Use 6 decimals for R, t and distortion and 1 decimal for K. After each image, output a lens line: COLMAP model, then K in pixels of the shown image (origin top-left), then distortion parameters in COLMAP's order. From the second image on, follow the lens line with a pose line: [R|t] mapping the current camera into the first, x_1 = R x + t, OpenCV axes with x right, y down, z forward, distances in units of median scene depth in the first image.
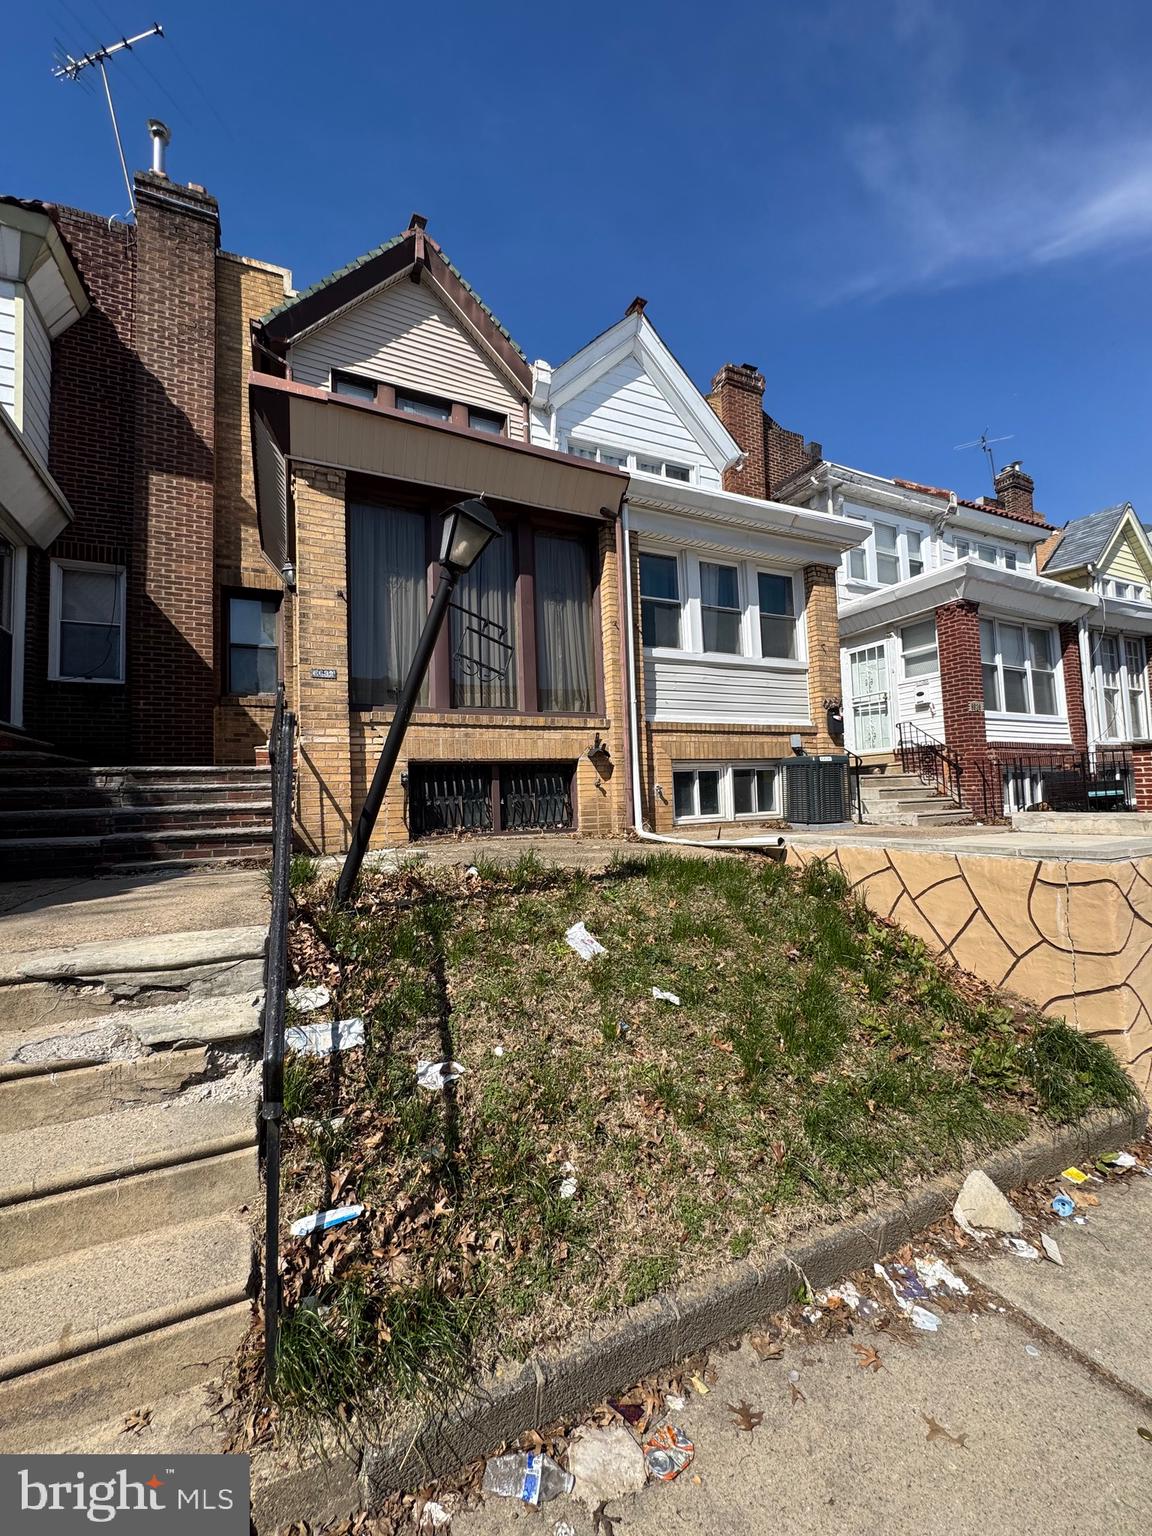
lens RADIAL K [[613.9, 0, 575.5], [0, 613.9, 767.8], [0, 0, 1]] dist [-0.004706, 0.000769]
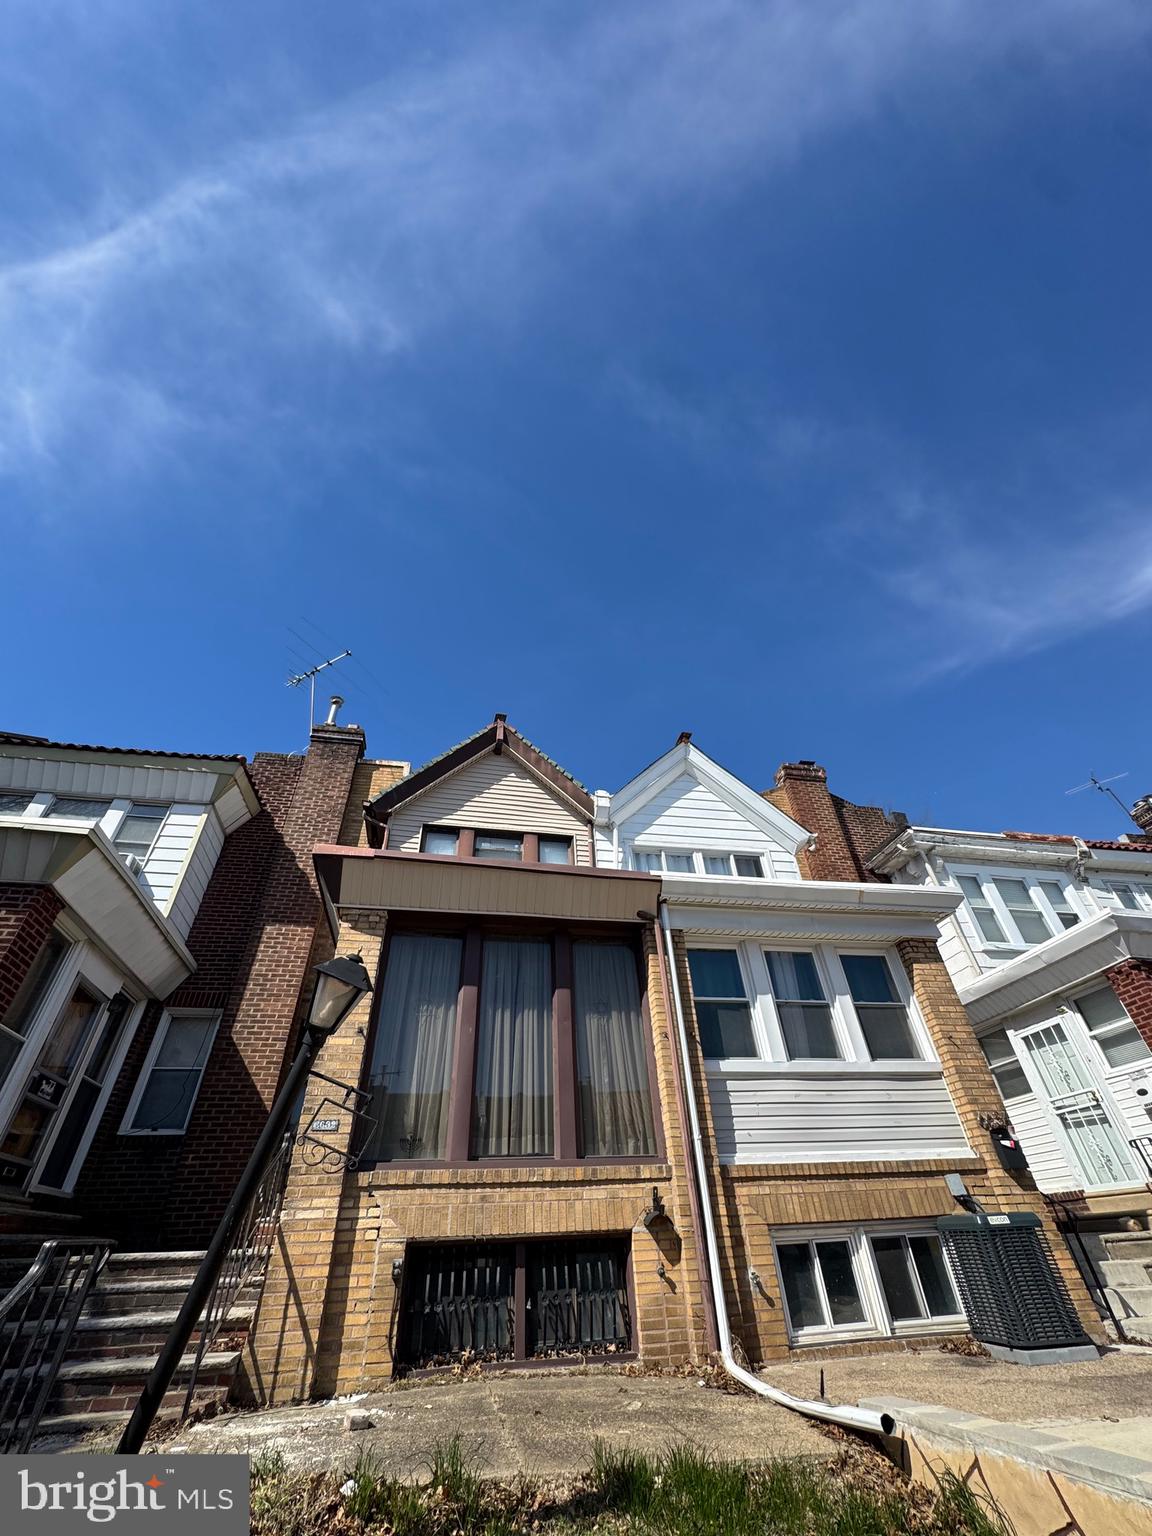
lens RADIAL K [[613.9, 0, 573.6], [0, 613.9, 764.5], [0, 0, 1]] dist [-0.004706, 0.000769]
pose [[0.967100, -0.161635, -0.196446, 0.153627], [0.018395, 0.814619, -0.579705, -0.039173], [0.253730, 0.557019, 0.790791, 0.050199]]
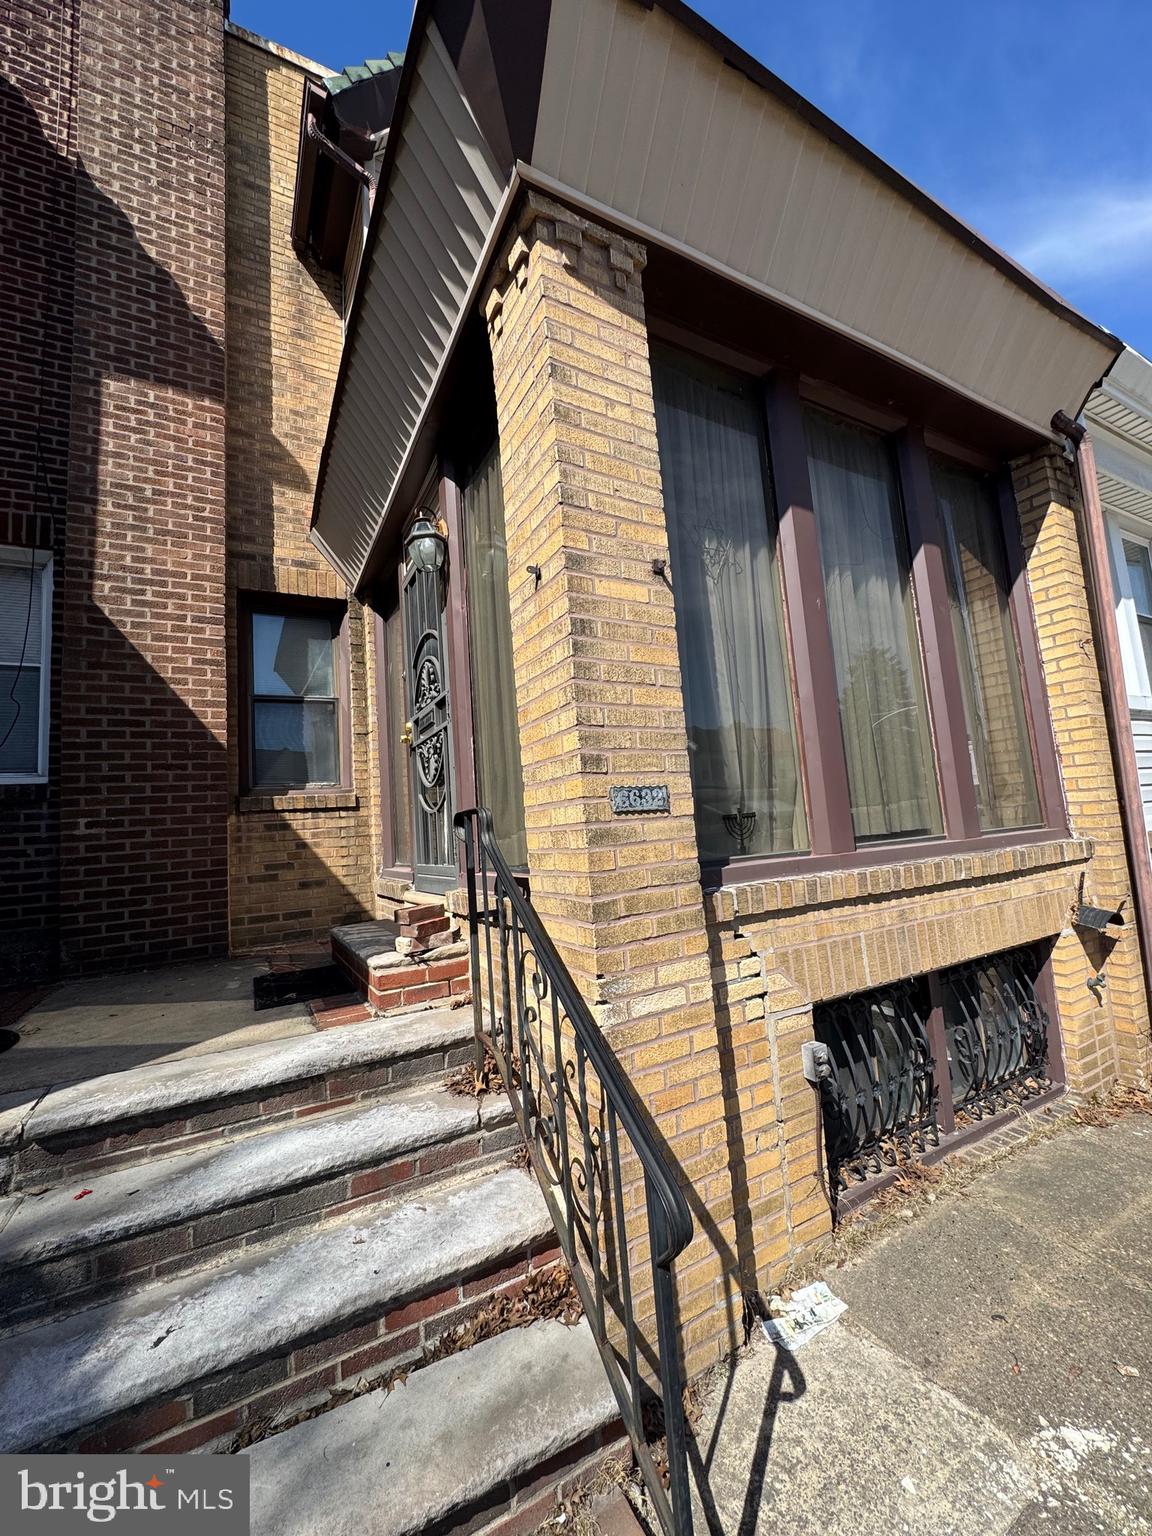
lens RADIAL K [[613.9, 0, 574.5], [0, 613.9, 768.1], [0, 0, 1]] dist [-0.004706, 0.000769]
pose [[0.998221, -0.027867, 0.052708, -0.330607], [0.030406, 0.998384, -0.047999, -0.110558], [-0.051285, 0.049517, 0.997456, 0.475543]]
